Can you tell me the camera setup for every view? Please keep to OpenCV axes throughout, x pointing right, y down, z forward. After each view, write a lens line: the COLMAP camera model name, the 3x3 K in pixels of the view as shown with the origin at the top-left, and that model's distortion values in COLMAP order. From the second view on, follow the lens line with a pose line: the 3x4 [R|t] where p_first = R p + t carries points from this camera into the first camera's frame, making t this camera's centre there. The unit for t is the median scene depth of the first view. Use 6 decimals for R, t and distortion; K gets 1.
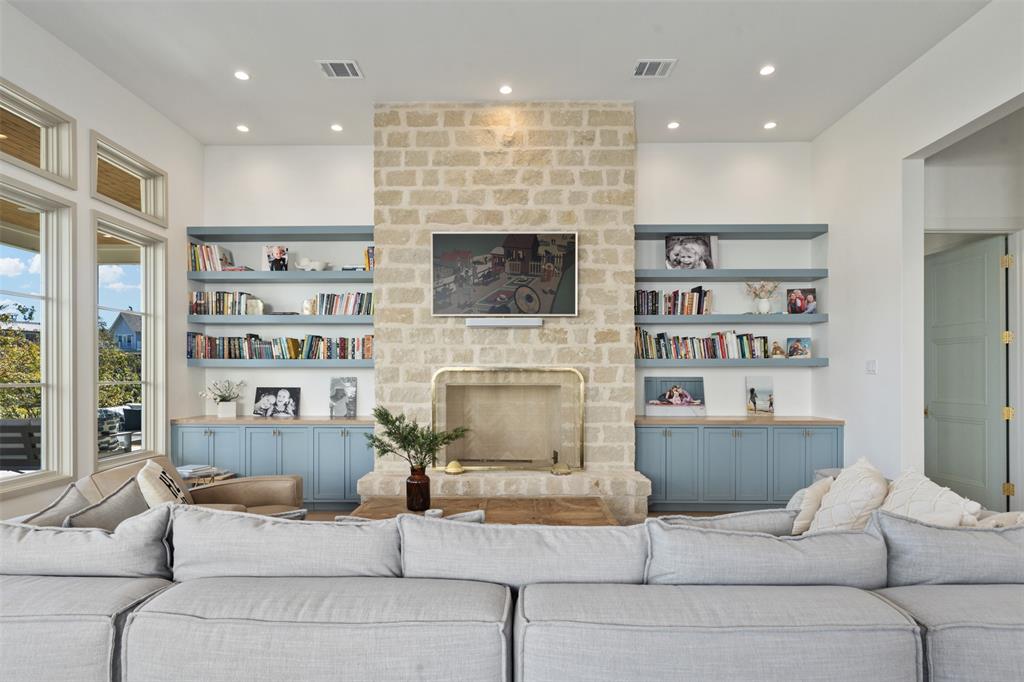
lens RADIAL K [[525.9, 0, 510.2], [0, 525.9, 373.3], [0, 0, 1]] dist [-0.001047, -0.002108]
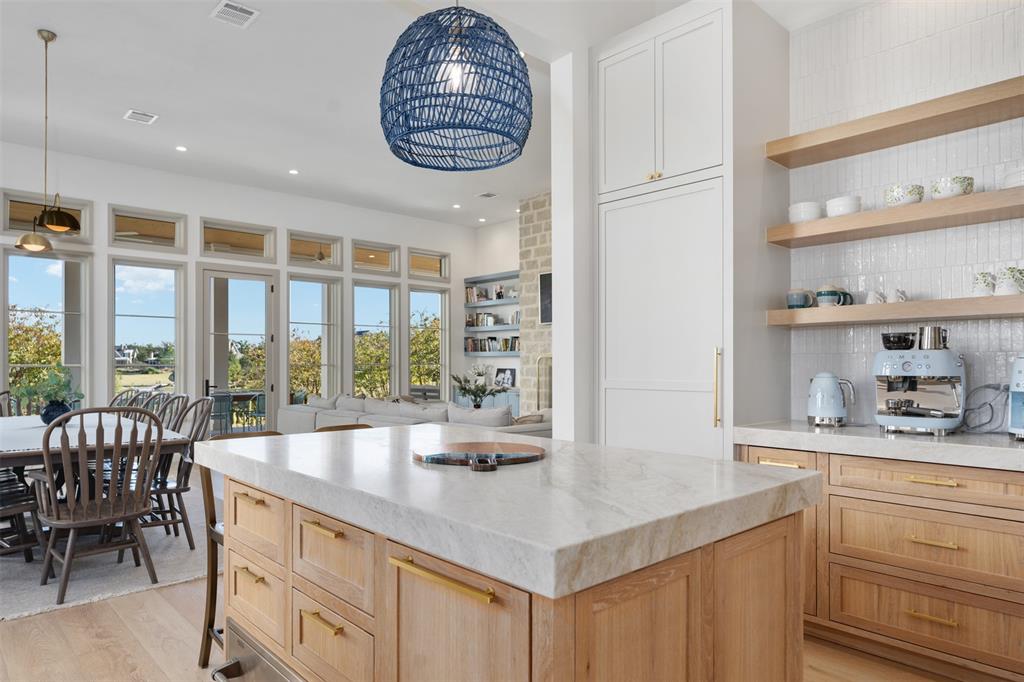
lens RADIAL K [[640.1, 0, 511.8], [0, 640.1, 351.6], [0, 0, 1]] dist [-0.001379, -0.002317]
pose [[0.689713, -0.014821, -0.723931, 1.211237], [0.002366, 0.999831, -0.018215, 0.012580], [0.724079, 0.010851, 0.689632, -0.434831]]
